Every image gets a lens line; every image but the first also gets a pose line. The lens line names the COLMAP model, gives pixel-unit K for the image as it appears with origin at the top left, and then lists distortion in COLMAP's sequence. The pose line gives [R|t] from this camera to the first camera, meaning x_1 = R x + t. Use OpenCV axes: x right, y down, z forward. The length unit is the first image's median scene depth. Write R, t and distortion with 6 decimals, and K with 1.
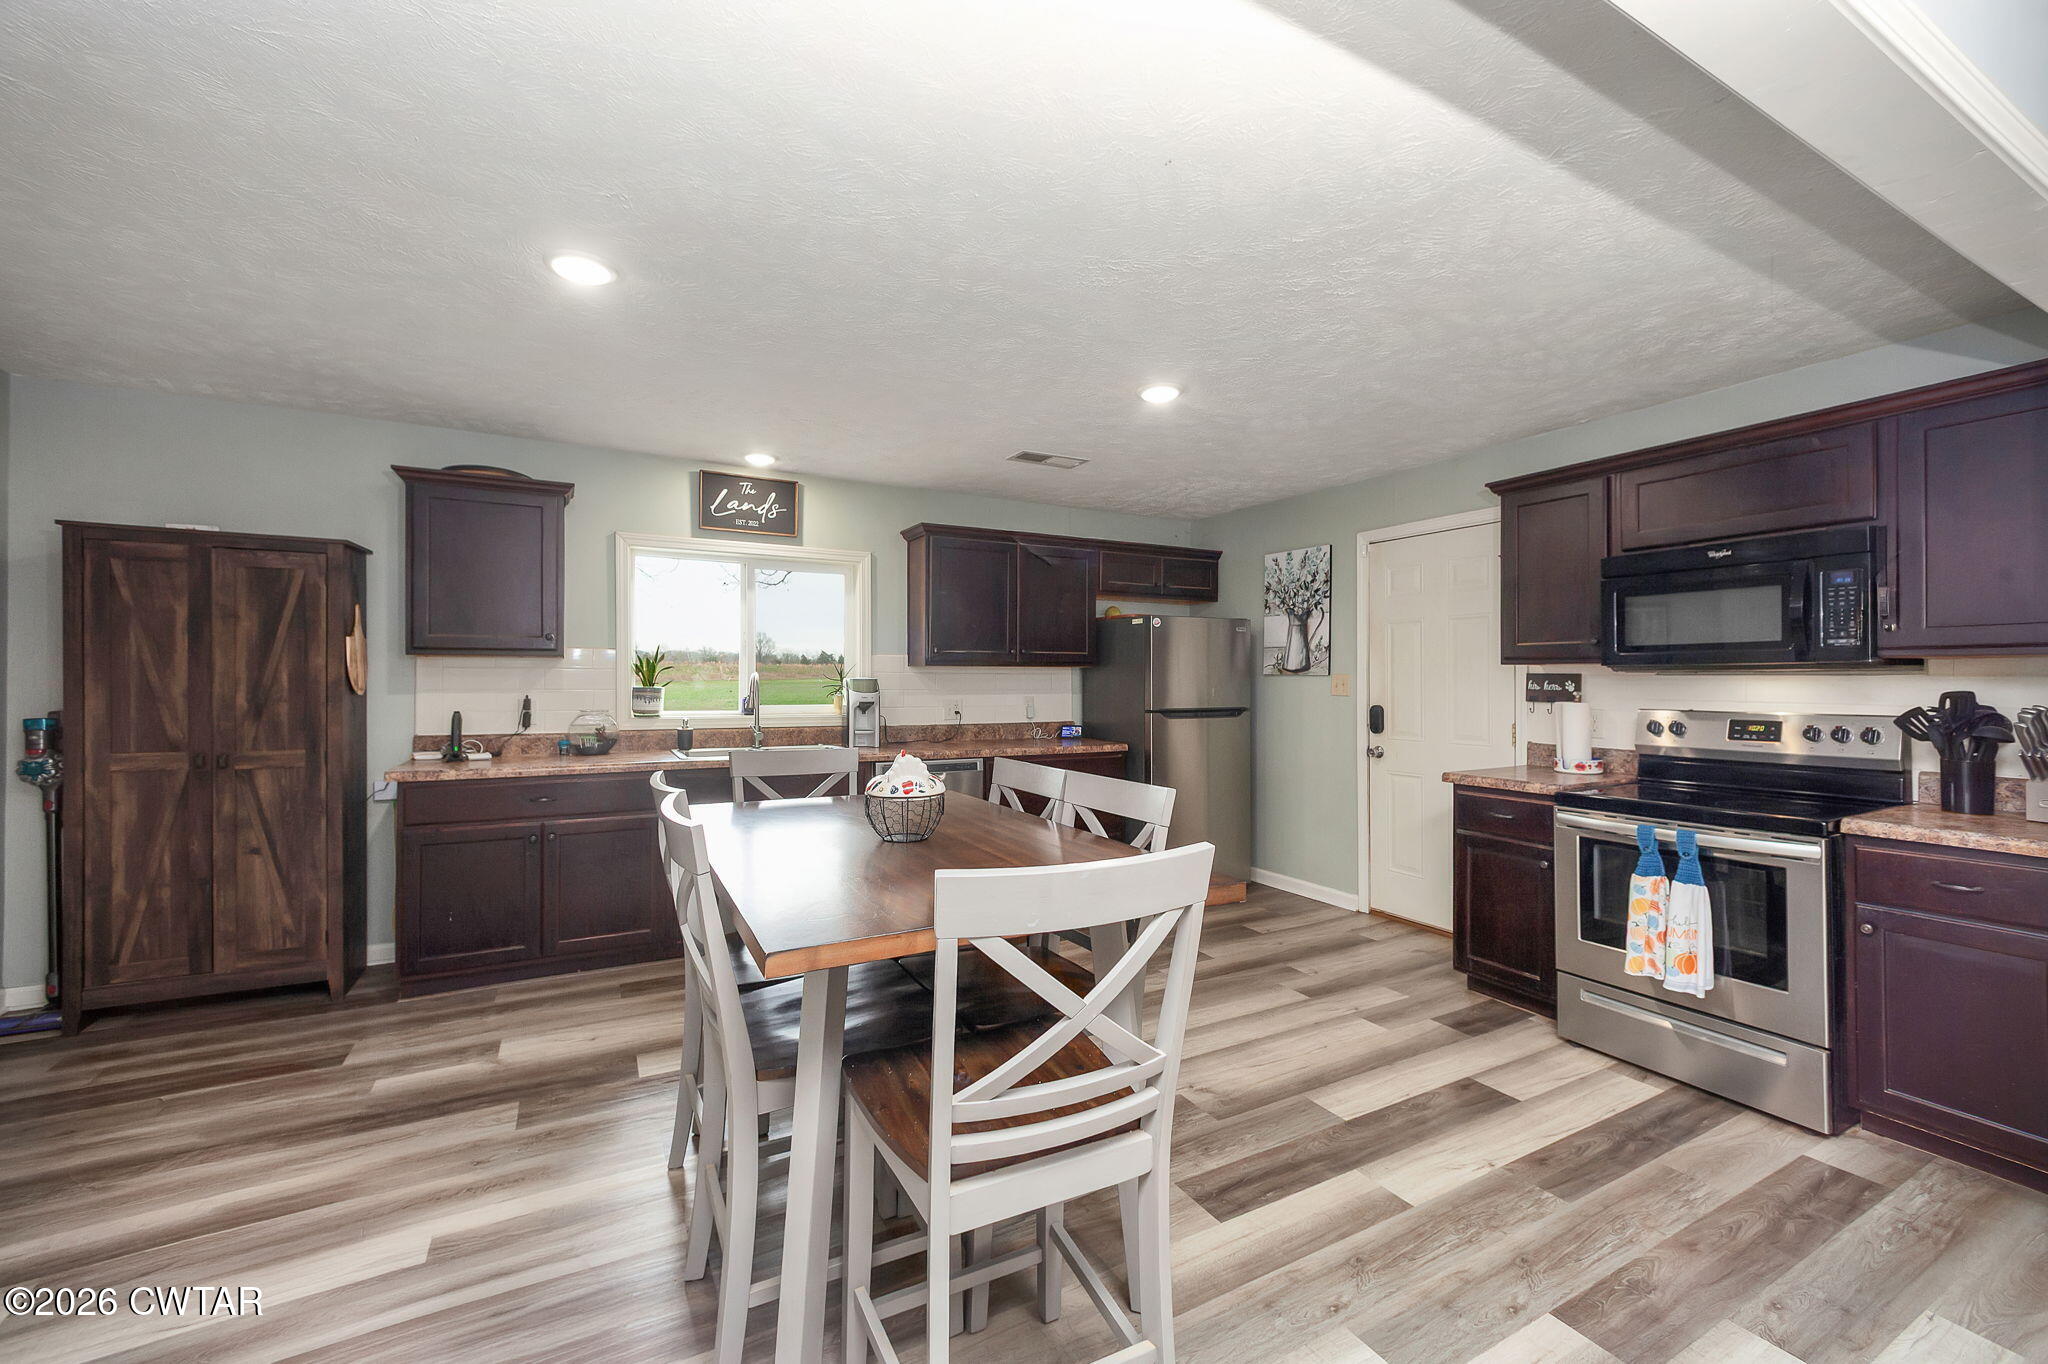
lens RADIAL K [[819.5, 0, 1030.6], [0, 819.5, 673.8], [0, 0, 1]] dist [0.006118, -0.003569]
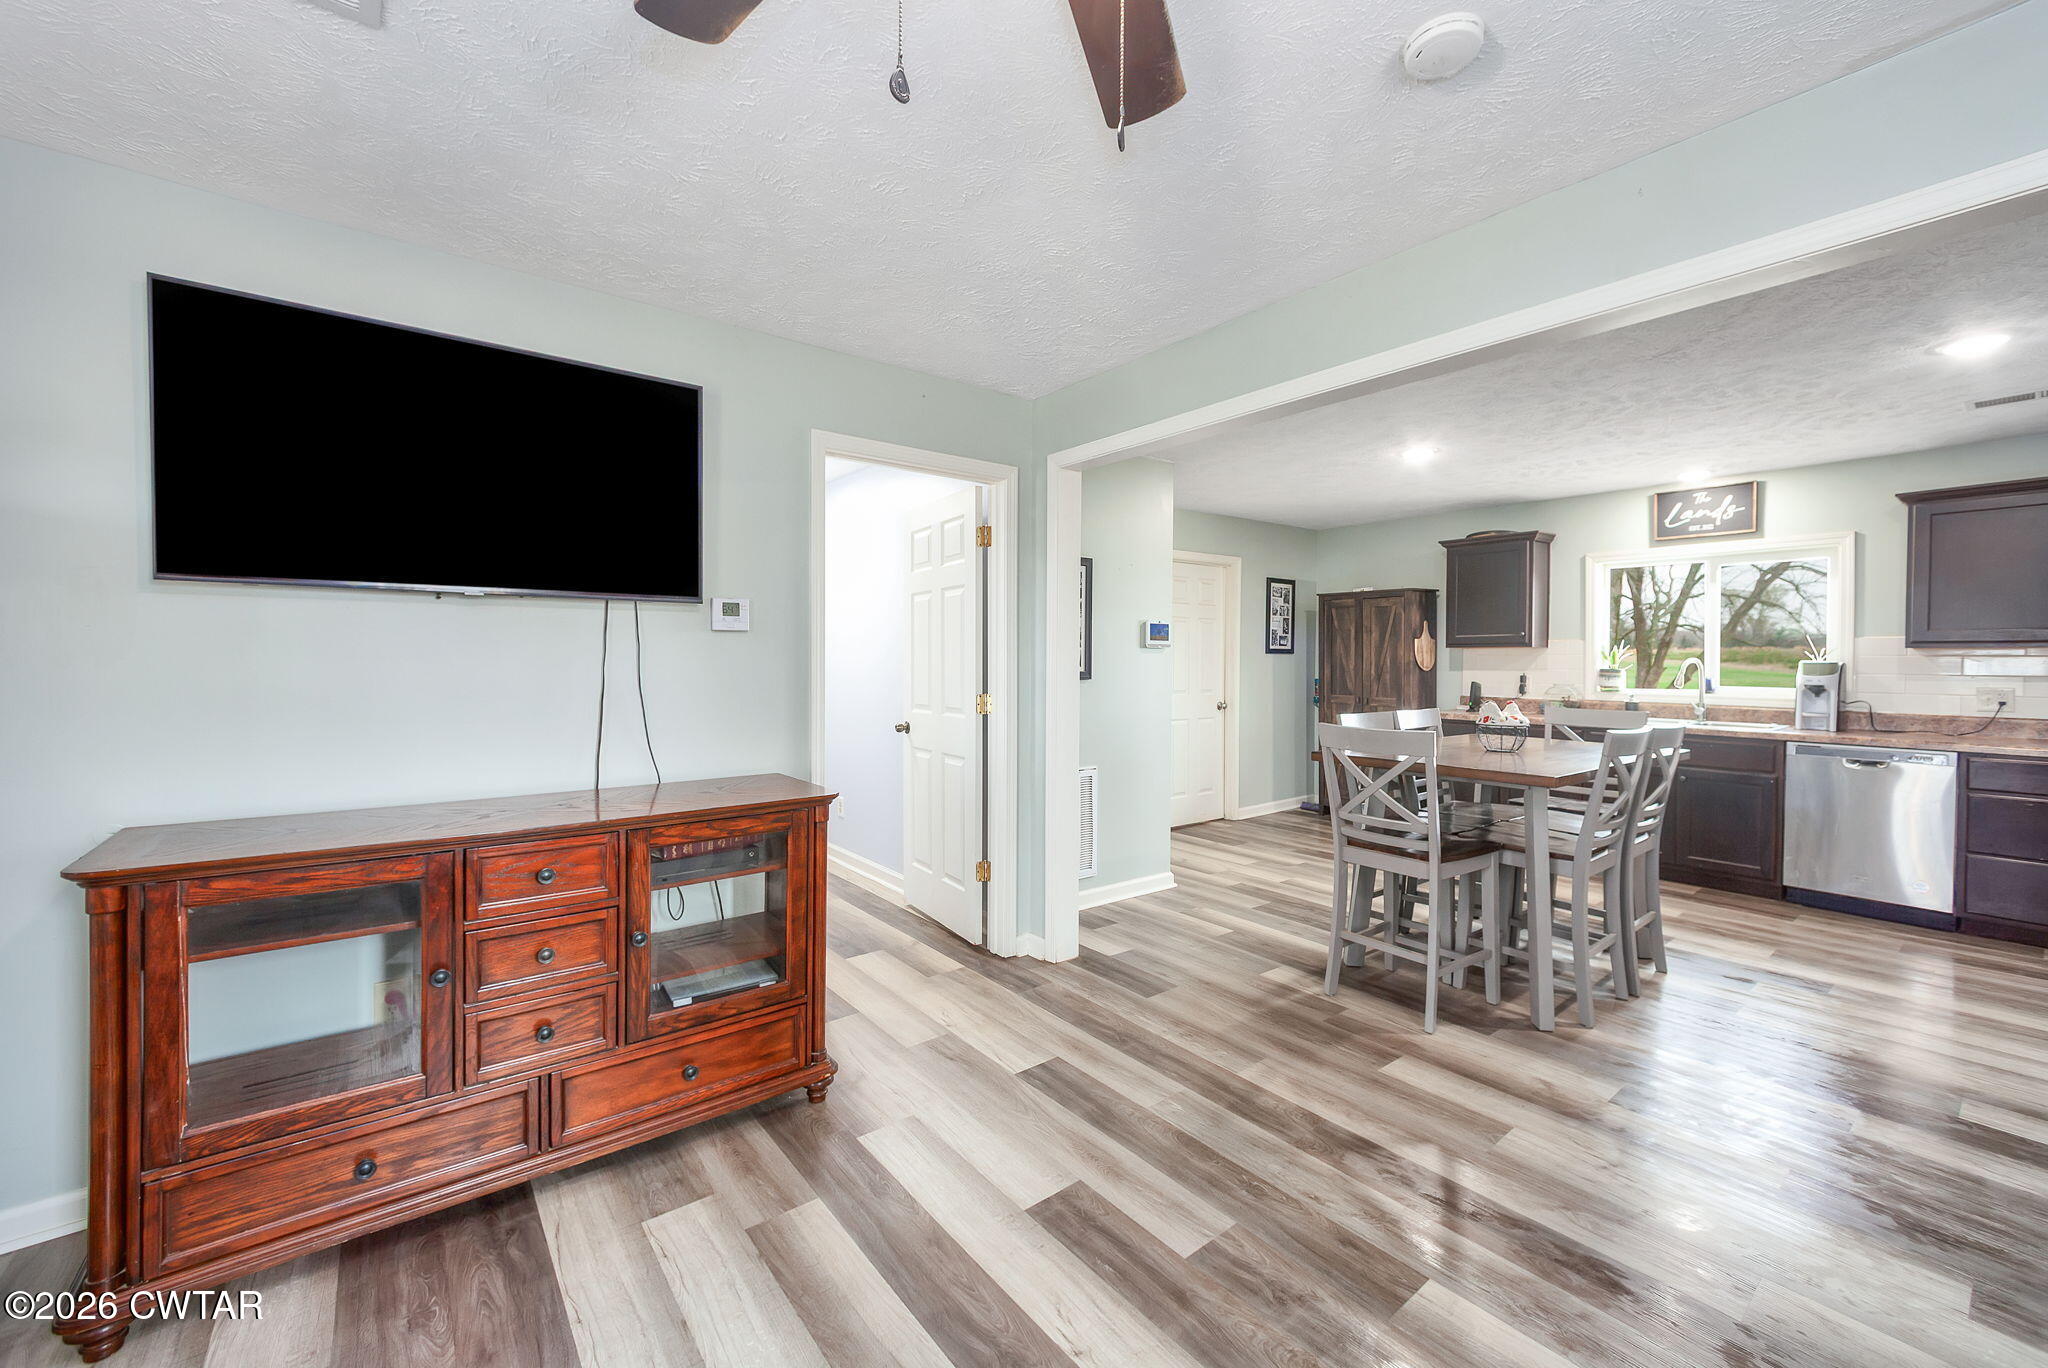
lens RADIAL K [[819.5, 0, 1045.4], [0, 819.5, 664.1], [0, 0, 1]] dist [0.006118, -0.003569]
pose [[0.180495, 0.002240, -0.983573, 0.711086], [0.001848, 0.999995, 0.002617, 0.004223], [0.983574, -0.002289, 0.180490, -0.136696]]
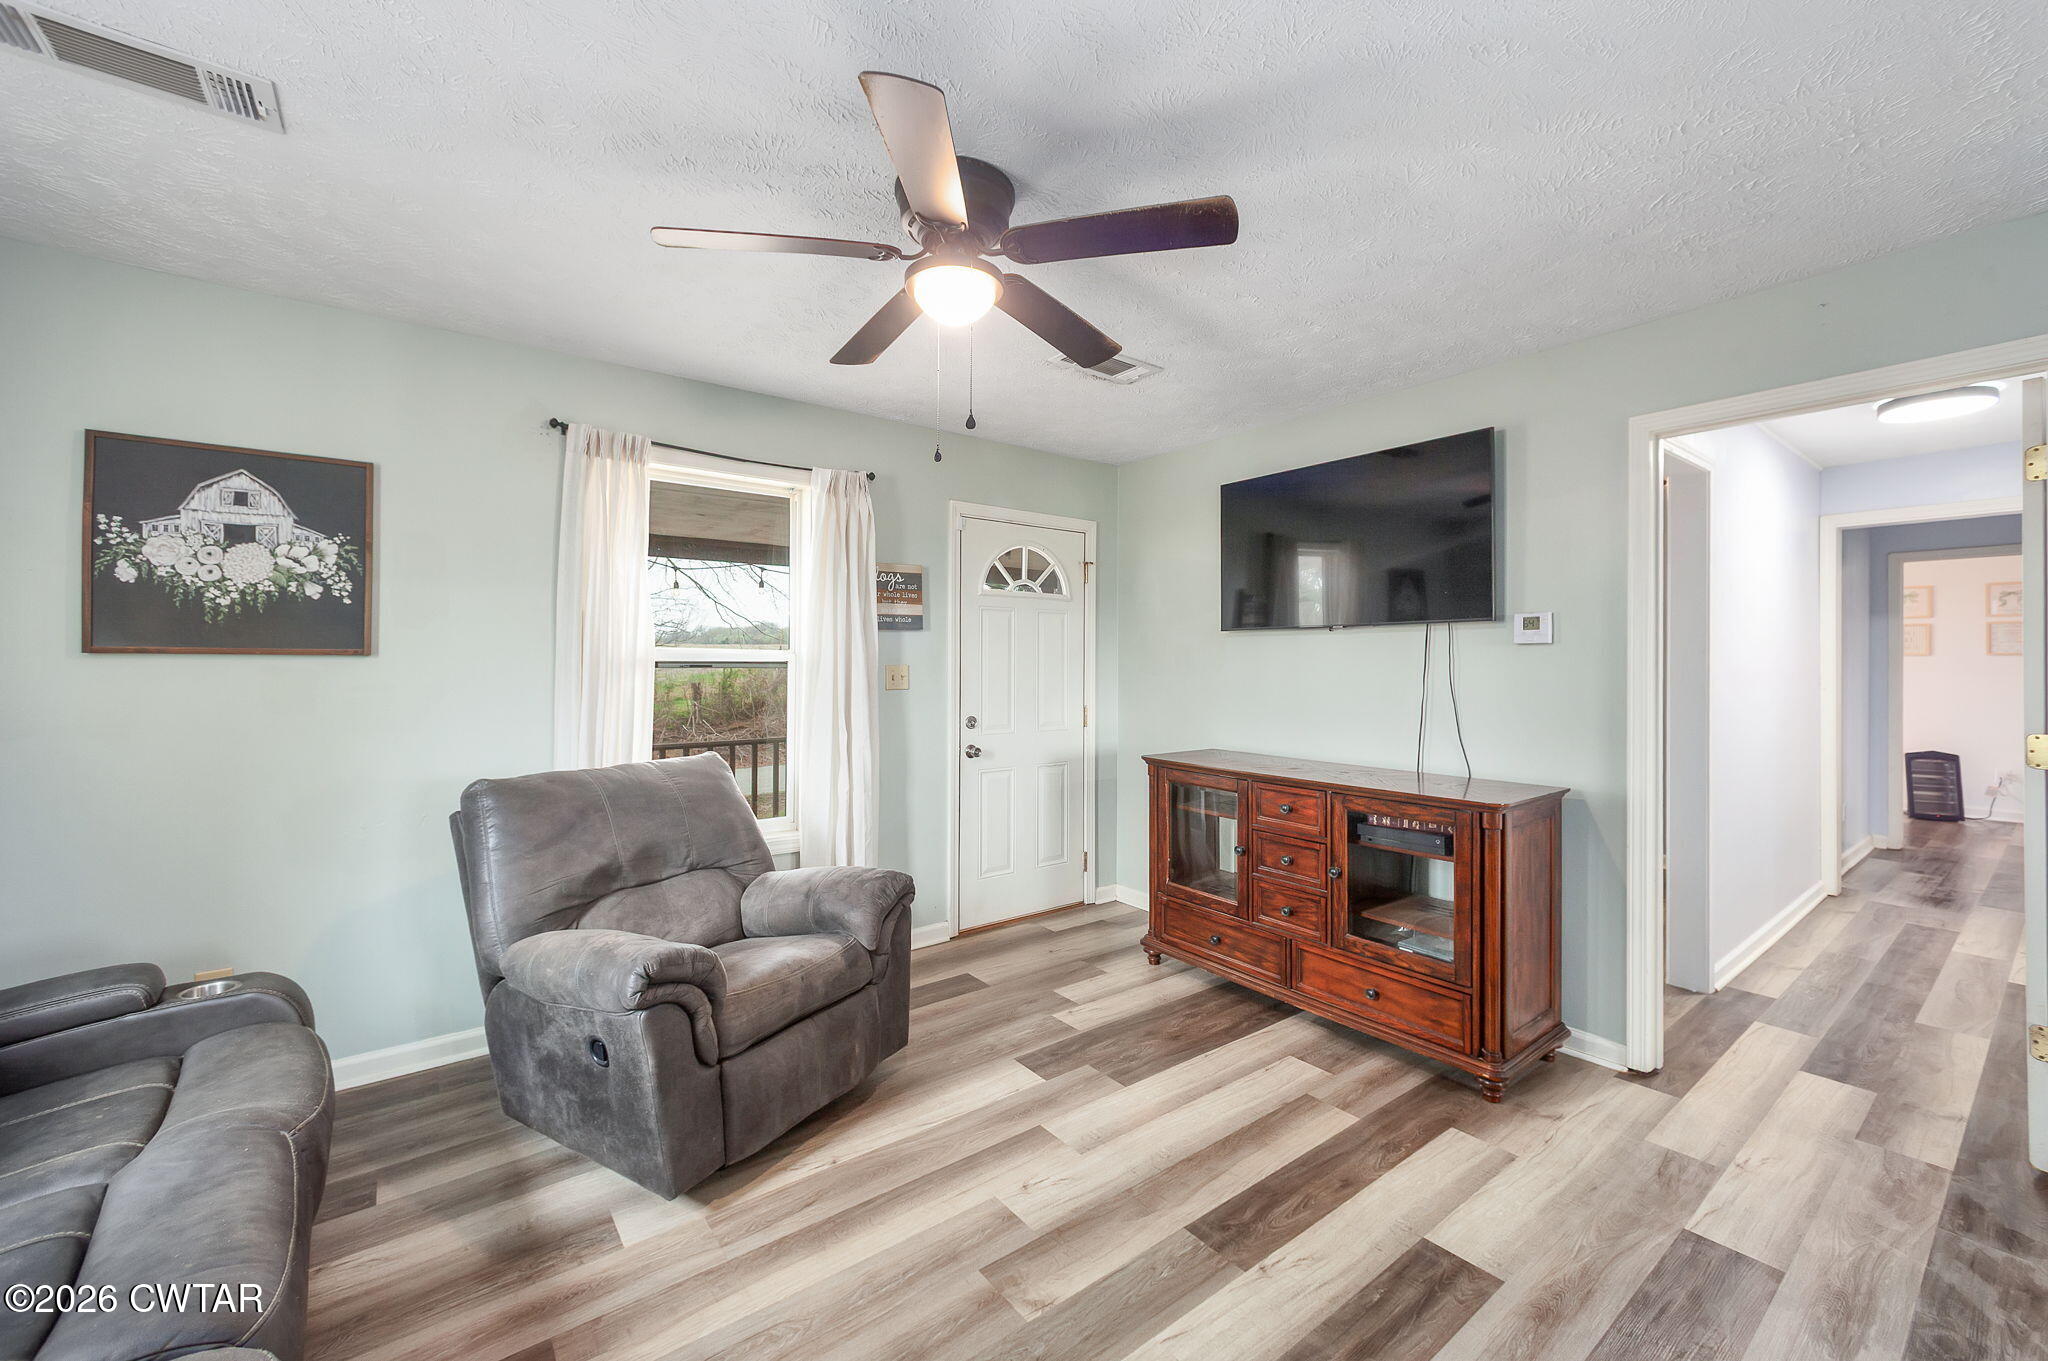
lens RADIAL K [[819.5, 0, 1028.9], [0, 819.5, 664.2], [0, 0, 1]] dist [0.006118, -0.003569]
pose [[-0.987111, -0.009709, -0.159744, 0.531310], [-0.009295, 0.999951, -0.003333, 0.001561], [0.159769, -0.001805, -0.987153, 0.381030]]
